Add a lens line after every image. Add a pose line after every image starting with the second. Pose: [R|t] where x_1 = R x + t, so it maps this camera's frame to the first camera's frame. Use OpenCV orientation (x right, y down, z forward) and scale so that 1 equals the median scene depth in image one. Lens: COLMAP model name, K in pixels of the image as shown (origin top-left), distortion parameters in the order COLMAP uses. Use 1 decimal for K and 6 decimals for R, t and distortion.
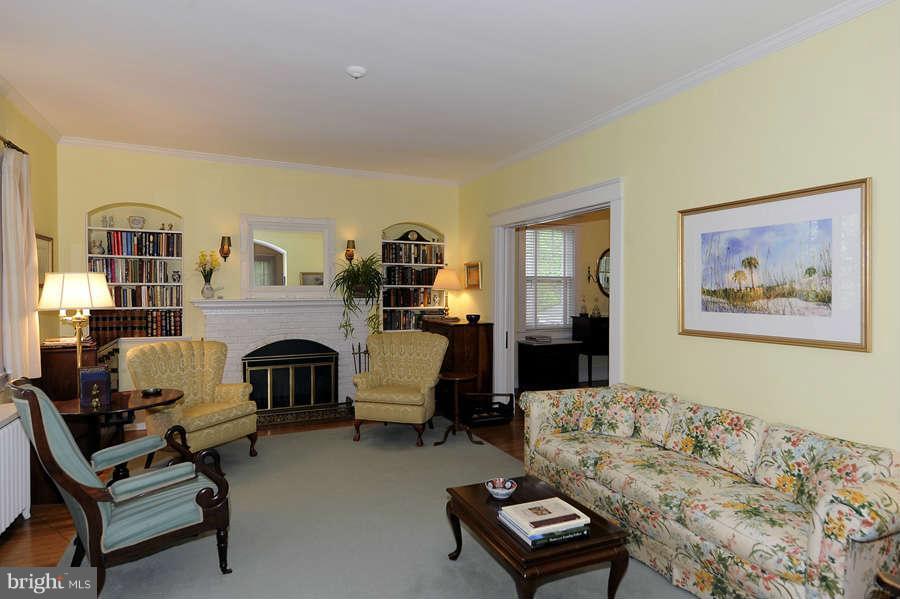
lens RADIAL K [[515.4, 0, 447.5], [0, 515.4, 297.8], [0, 0, 1]] dist [0.005377, 0.000165]
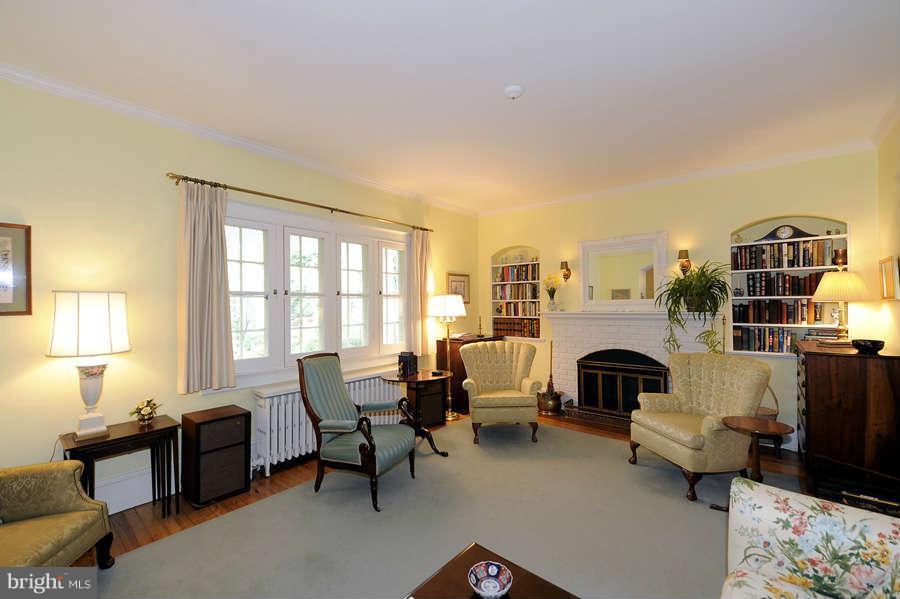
lens RADIAL K [[375.7, 0, 449.5], [0, 375.7, 302.5], [0, 0, 1]] dist [0.003391, -0.000300]
pose [[0.418305, -0.011175, -0.908238, 0.255635], [-0.004891, 0.999882, -0.014555, -0.004369], [0.908294, 0.010531, 0.418201, 0.333015]]
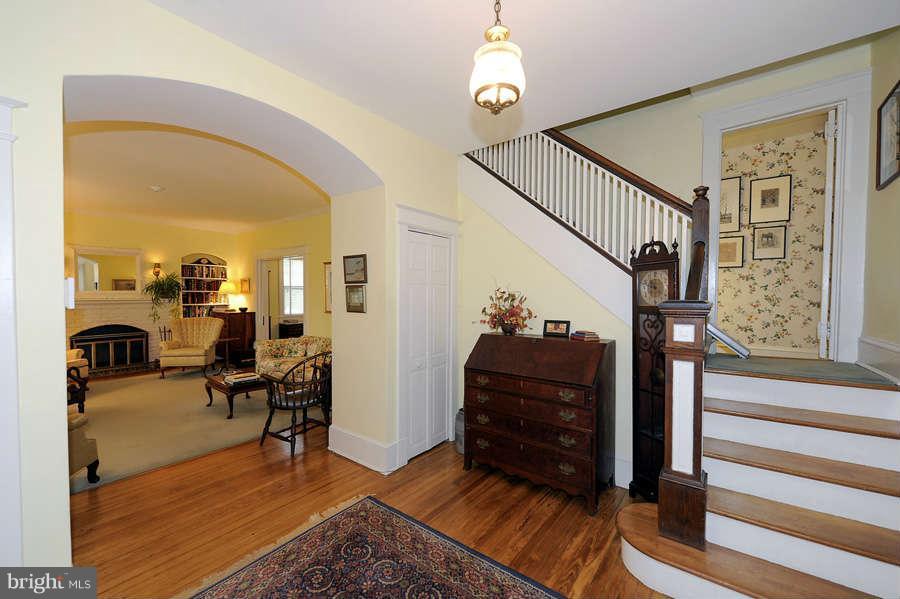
lens RADIAL K [[365.5, 0, 453.3], [0, 365.5, 301.9], [0, 0, 1]] dist [-0.003887, -0.000013]
pose [[0.884706, -0.007594, 0.466088, 0.103367], [0.002800, 0.999936, 0.010978, 0.001081], [-0.466141, -0.008407, 0.884670, -0.463645]]
